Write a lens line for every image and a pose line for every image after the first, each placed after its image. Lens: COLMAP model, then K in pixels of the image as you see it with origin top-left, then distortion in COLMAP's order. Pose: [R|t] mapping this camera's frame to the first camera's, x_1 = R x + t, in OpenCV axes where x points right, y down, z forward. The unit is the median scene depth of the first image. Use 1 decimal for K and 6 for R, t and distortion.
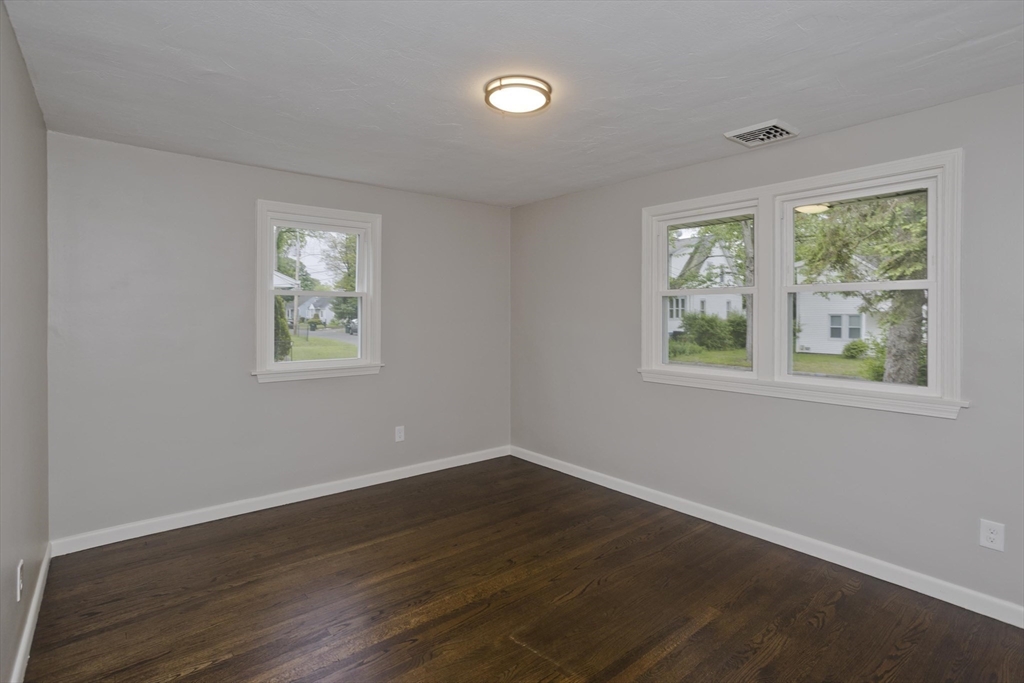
lens RADIAL K [[508.3, 0, 512.0], [0, 508.3, 341.5], [0, 0, 1]] dist [-0.048666, 0.029654]
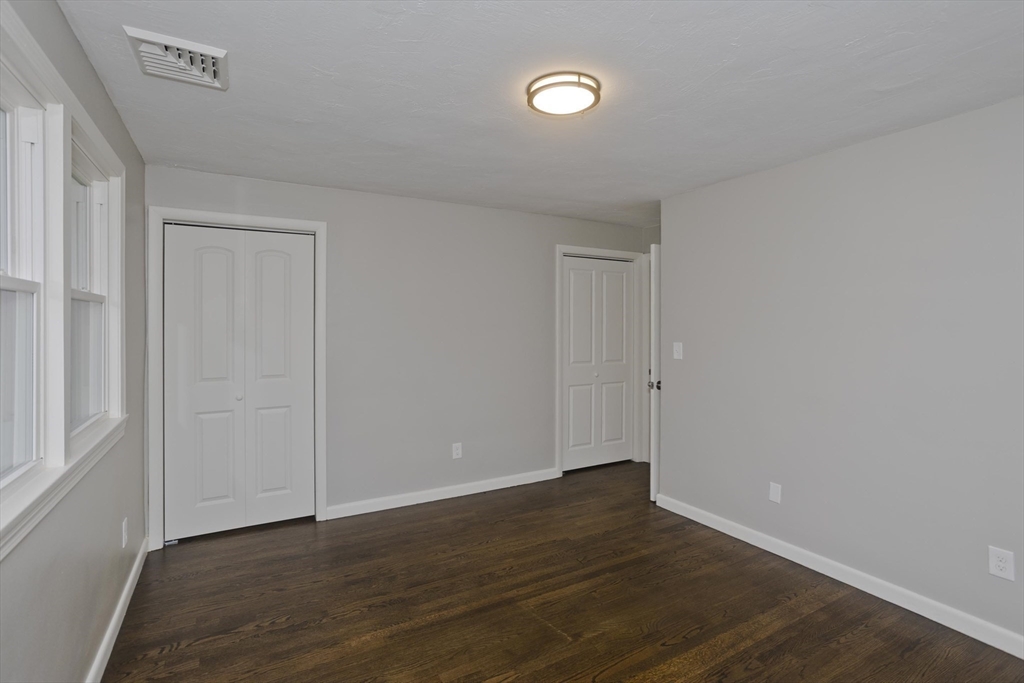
lens RADIAL K [[502.1, 0, 511.9], [0, 502.1, 327.1], [0, 0, 1]] dist [-0.047101, 0.029167]
pose [[-0.986142, -0.003852, 0.165860, -0.049835], [0.006091, 0.998216, 0.059396, -0.122550], [-0.165793, 0.059583, -0.984359, 1.975484]]
